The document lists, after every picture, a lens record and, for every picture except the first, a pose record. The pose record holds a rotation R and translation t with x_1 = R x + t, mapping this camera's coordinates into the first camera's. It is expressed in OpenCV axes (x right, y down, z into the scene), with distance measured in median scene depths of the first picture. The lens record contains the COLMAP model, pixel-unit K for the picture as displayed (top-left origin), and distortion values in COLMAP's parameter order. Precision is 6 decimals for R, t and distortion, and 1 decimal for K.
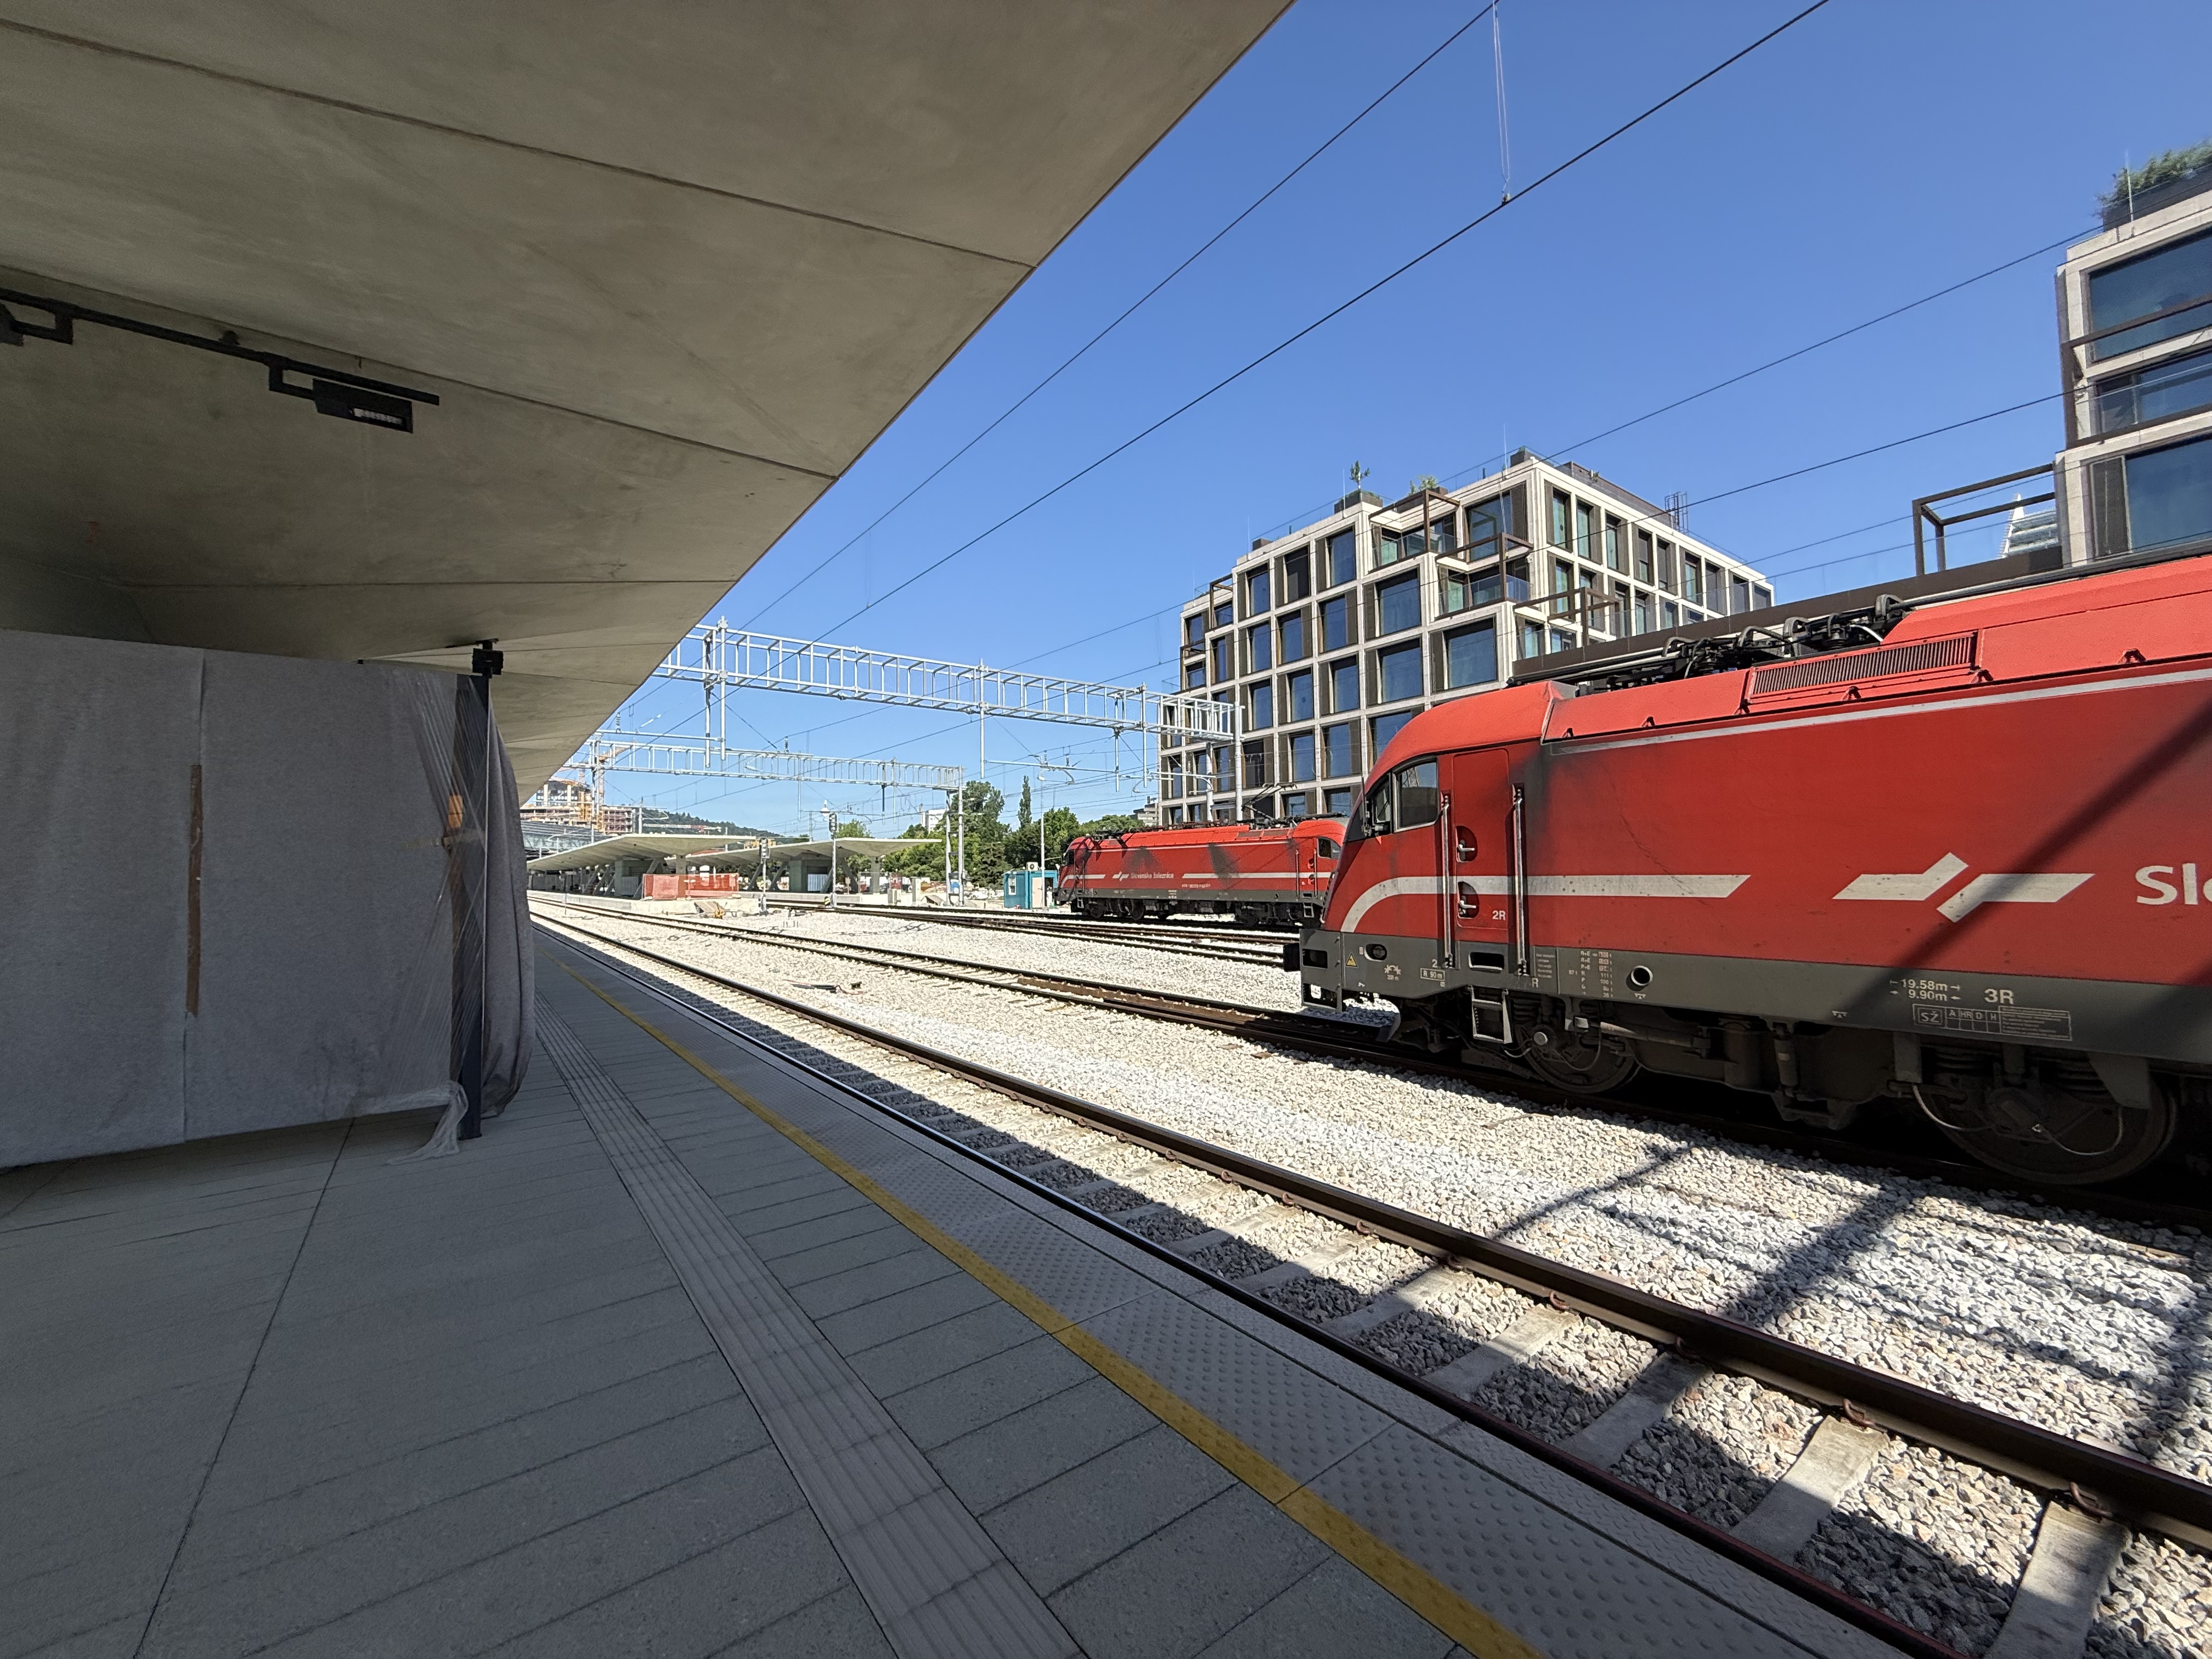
lens RADIAL K [[878.5, 0, 1106.1], [0, 878.5, 830.9], [0, 0, 1]] dist [0.000313, -0.000001]
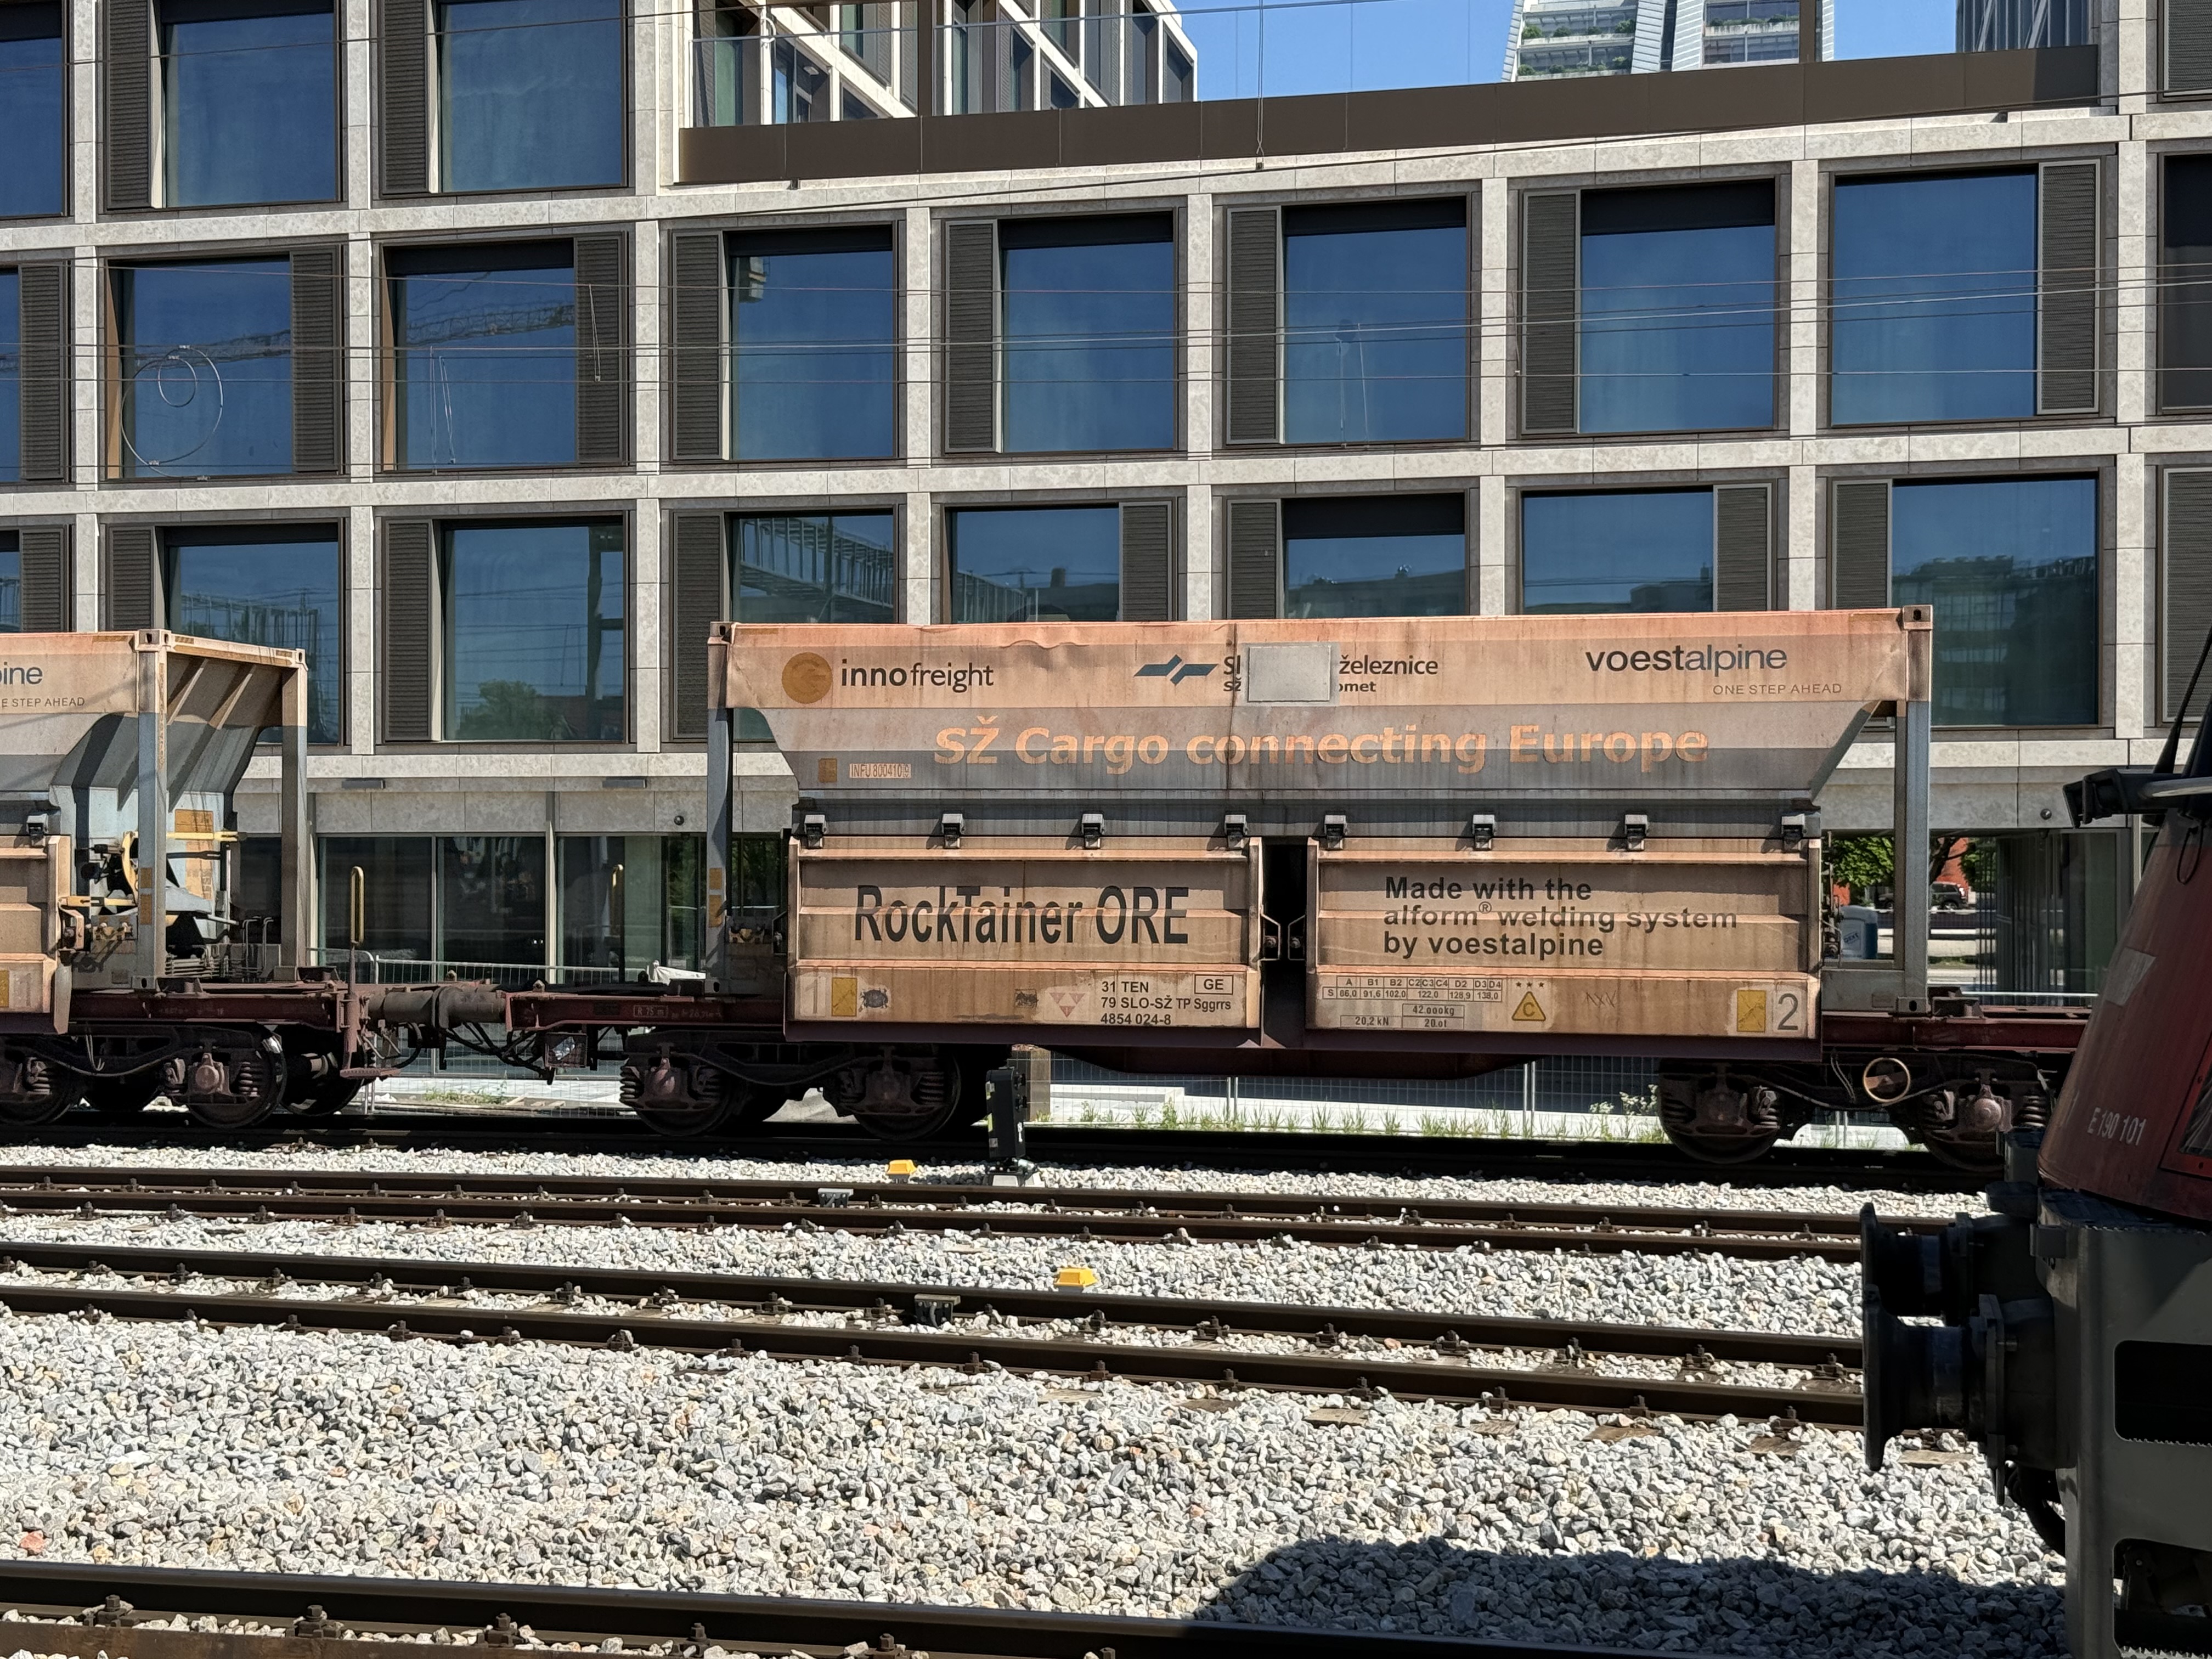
lens RADIAL K [[3072.0, 0, 1106.6], [0, 3072.0, 830.3], [0, 0, 1]] dist [0.103180, 0.000000]
pose [[0.737658, 0.018378, 0.674925, -0.154612], [-0.040401, 0.999040, 0.016954, 0.012068], [-0.673965, -0.039774, 0.737692, 0.276402]]
